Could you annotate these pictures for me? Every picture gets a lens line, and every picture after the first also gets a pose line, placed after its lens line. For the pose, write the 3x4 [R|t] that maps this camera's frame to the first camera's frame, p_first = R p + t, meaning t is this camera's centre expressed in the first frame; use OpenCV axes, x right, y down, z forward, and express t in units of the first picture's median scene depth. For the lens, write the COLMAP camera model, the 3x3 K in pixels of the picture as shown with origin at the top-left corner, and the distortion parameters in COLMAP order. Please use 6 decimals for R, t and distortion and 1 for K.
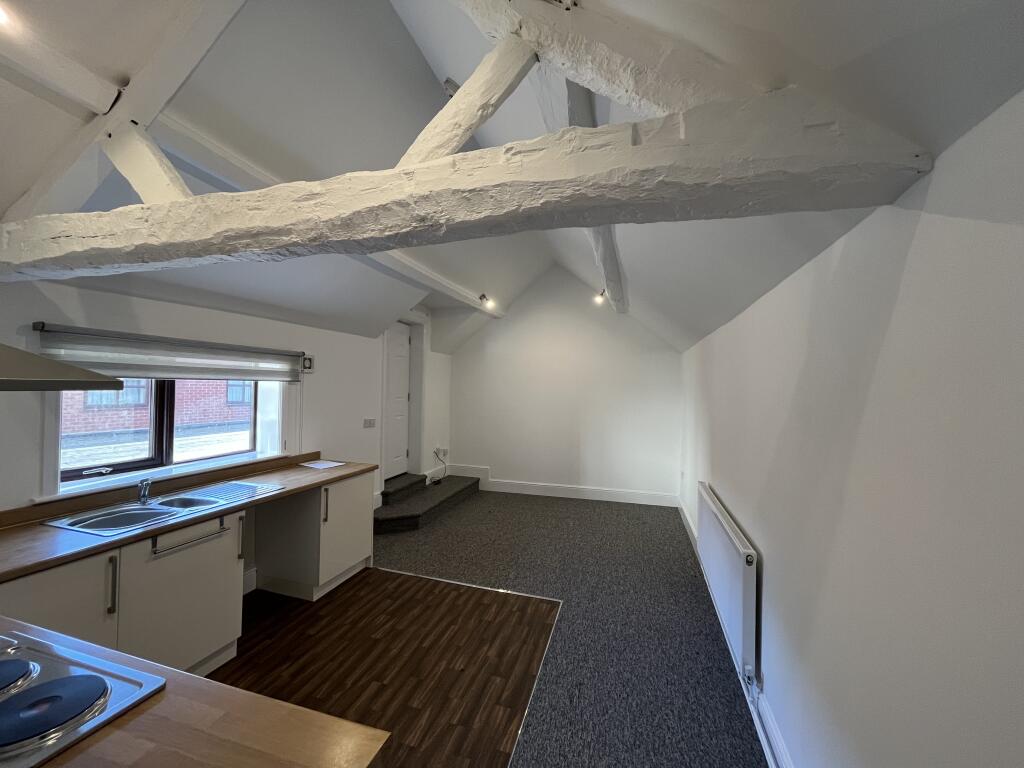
lens RADIAL K [[416.0, 0, 512.0], [0, 416.0, 384.0], [0, 0, 1]] dist [-0.000941, -0.000393]
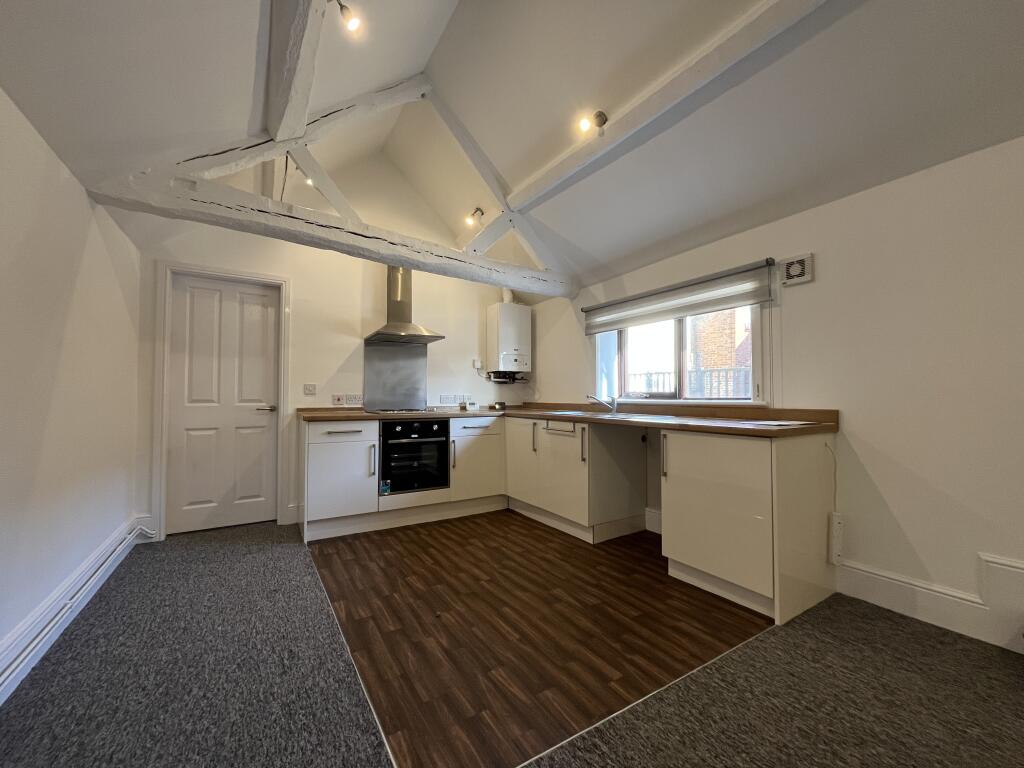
lens RADIAL K [[416.0, 0, 512.0], [0, 416.0, 384.0], [0, 0, 1]] dist [-0.000941, -0.000393]
pose [[-0.665290, -0.042465, -0.745376, 0.299253], [-0.007178, 0.998699, -0.050490, 0.176226], [0.746551, -0.028240, -0.664729, 1.166703]]
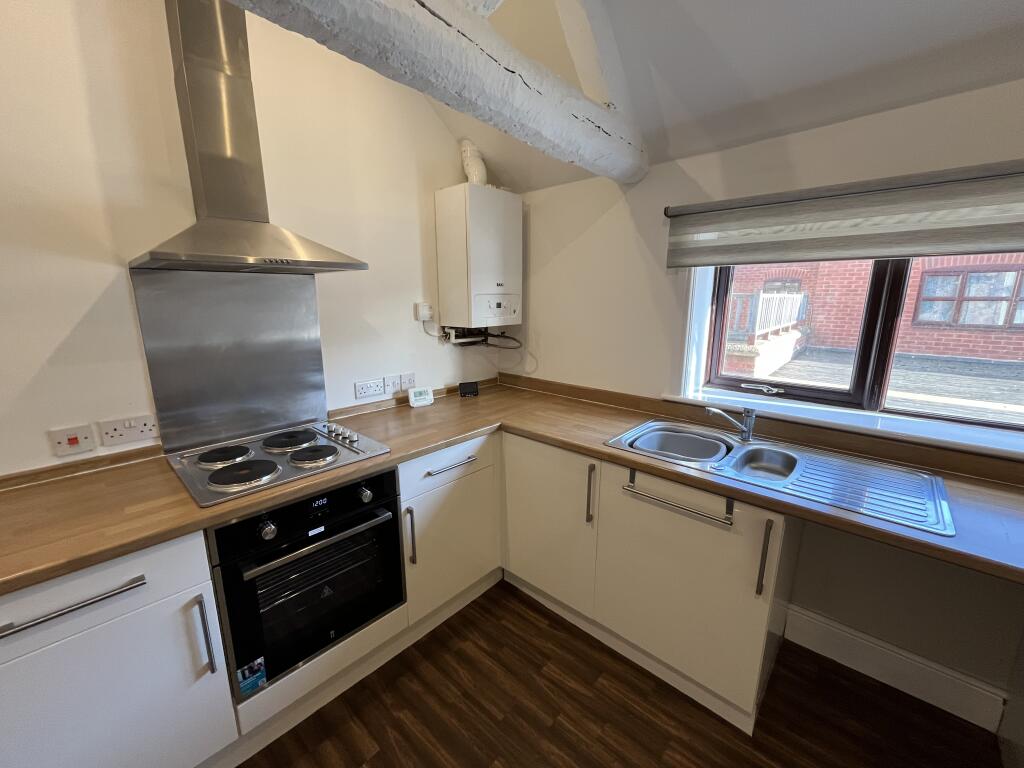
lens RADIAL K [[414.6, 0, 512.0], [0, 414.6, 384.0], [0, 0, 1]] dist [0.000735, -0.000111]
pose [[-0.434966, 0.170813, -0.884097, -0.057278], [-0.001374, 0.981715, 0.190350, 0.035225], [0.900446, 0.084010, -0.426778, 0.638674]]
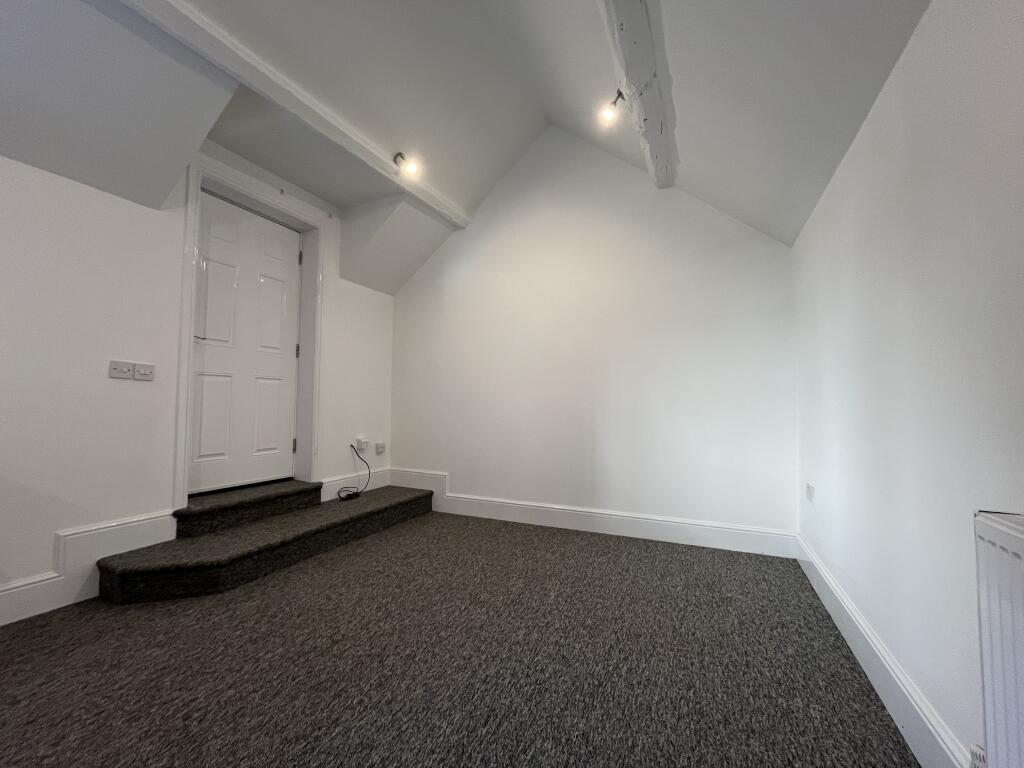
lens RADIAL K [[416.0, 0, 512.0], [0, 416.0, 384.0], [0, 0, 1]] dist [-0.000941, -0.000393]
pose [[0.988372, -0.016161, -0.151192, 0.243570], [0.010013, 0.999095, -0.041333, 0.178166], [0.151724, 0.039338, 0.987640, 0.765646]]
